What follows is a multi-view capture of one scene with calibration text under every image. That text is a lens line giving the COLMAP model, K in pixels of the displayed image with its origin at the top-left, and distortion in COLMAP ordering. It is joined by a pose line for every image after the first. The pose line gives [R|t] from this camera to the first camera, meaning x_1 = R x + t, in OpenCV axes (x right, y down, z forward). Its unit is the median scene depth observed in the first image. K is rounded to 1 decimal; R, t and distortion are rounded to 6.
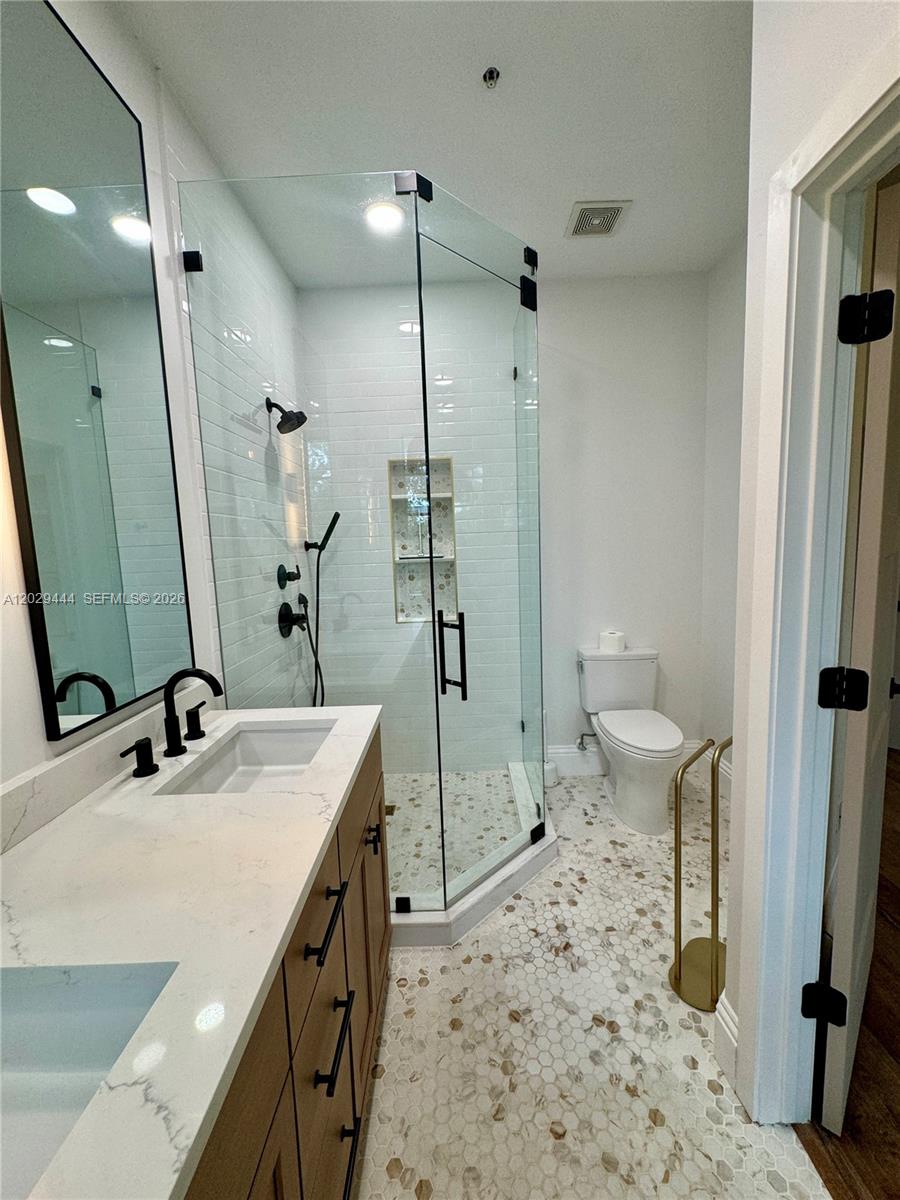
lens RADIAL K [[484.9, 0, 455.1], [0, 484.9, 601.9], [0, 0, 1]] dist [0.000639, -0.000077]
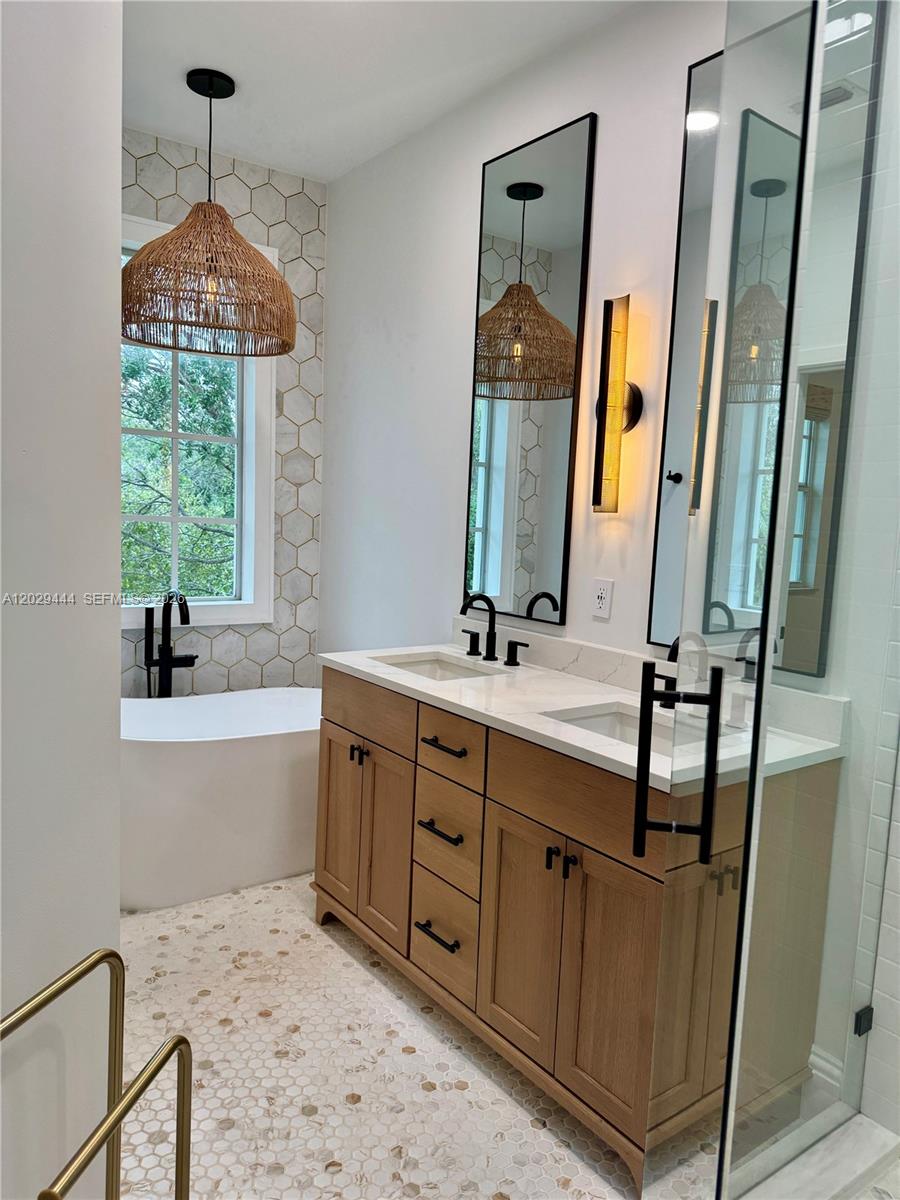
lens RADIAL K [[843.3, 0, 450.0], [0, 843.3, 600.0], [0, 0, 1]] dist [0.108311, -0.170405]
pose [[-0.814425, 0.056214, -0.577539, 0.844477], [-0.086159, 0.972549, 0.216160, -0.257895], [0.573836, 0.225806, -0.787225, 2.030673]]
